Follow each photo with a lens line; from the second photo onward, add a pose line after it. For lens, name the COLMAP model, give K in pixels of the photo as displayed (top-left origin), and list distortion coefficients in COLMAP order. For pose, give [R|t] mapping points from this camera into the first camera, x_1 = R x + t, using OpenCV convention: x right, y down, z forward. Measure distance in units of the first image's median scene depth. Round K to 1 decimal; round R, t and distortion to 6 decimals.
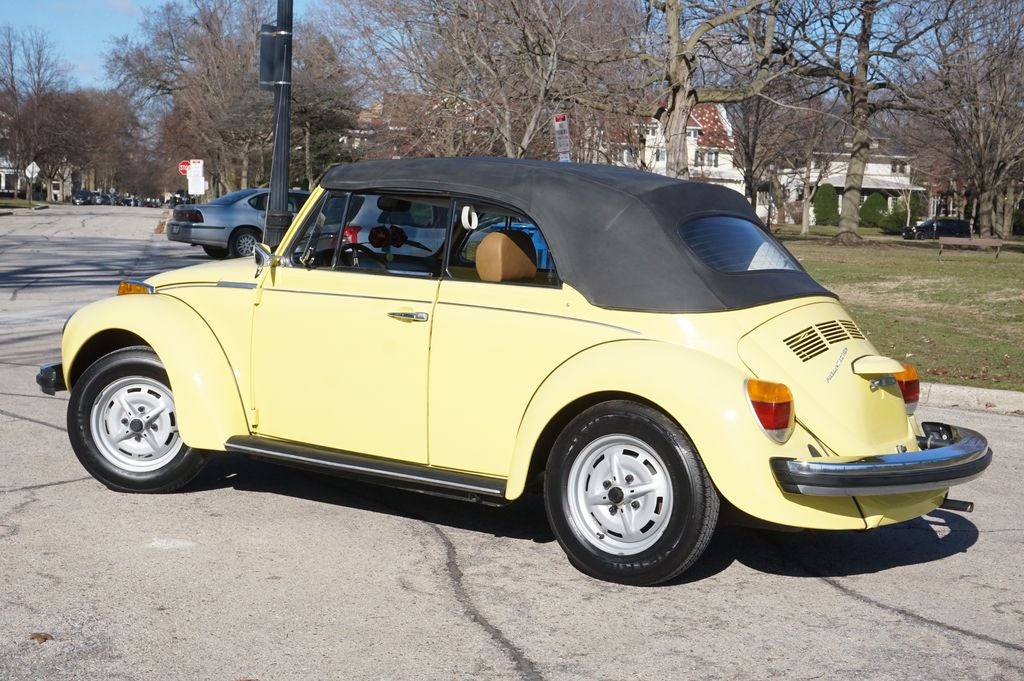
lens RADIAL K [[1585.8, 0, 512.0], [0, 1585.8, 340.5], [0, 0, 1]] dist [0.005386, 0.054536]
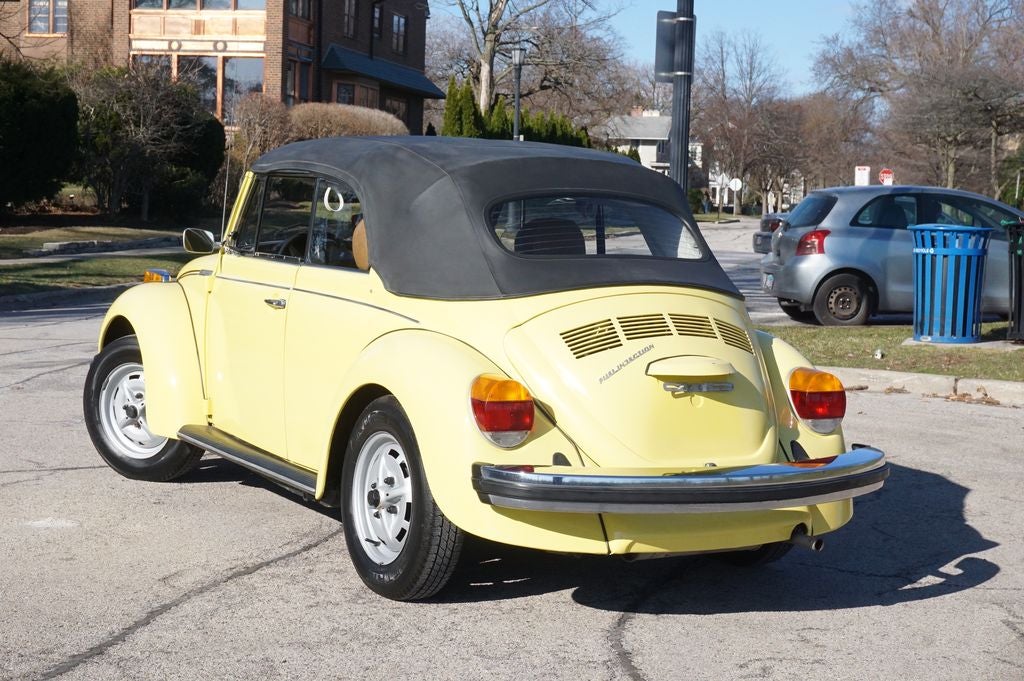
lens RADIAL K [[1749.6, 0, 512.0], [0, 1749.6, 340.5], [0, 0, 1]] dist [0.023344, -0.032823]
pose [[0.904626, 0.024147, -0.425521, 0.449928], [-0.031031, 0.999476, -0.009254, 0.010905], [0.425074, 0.021576, 0.904901, 0.095357]]
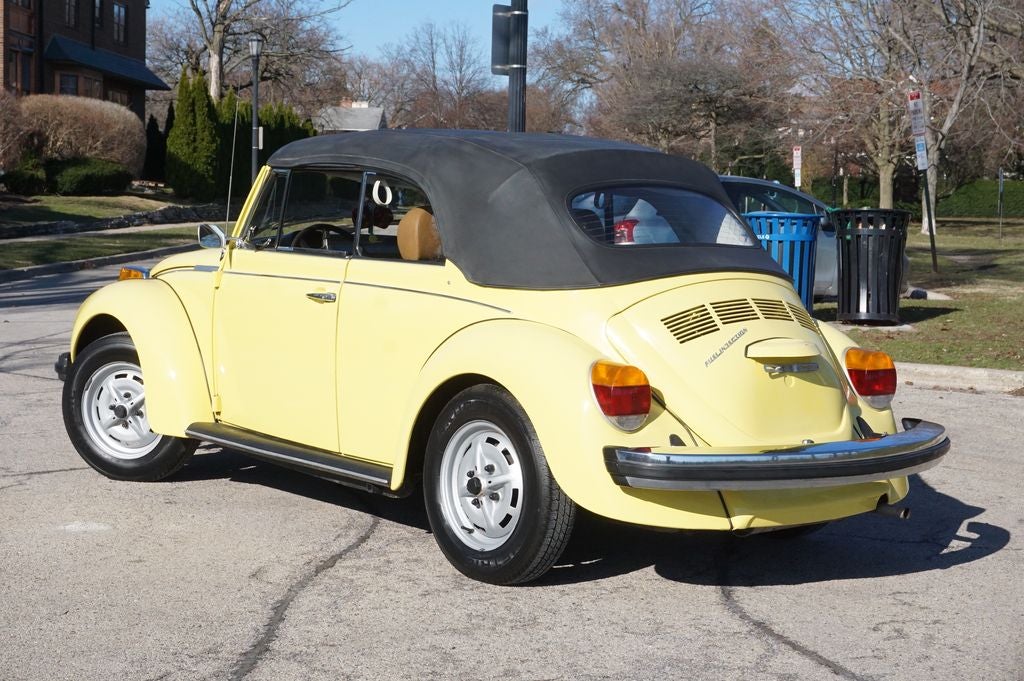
lens RADIAL K [[1749.6, 0, 512.0], [0, 1749.6, 340.5], [0, 0, 1]] dist [0.023344, -0.032823]
pose [[0.963490, 0.003134, -0.267725, 0.287823], [-0.005332, 0.999958, -0.007482, 0.015879], [0.267691, 0.008637, 0.963466, 0.013911]]
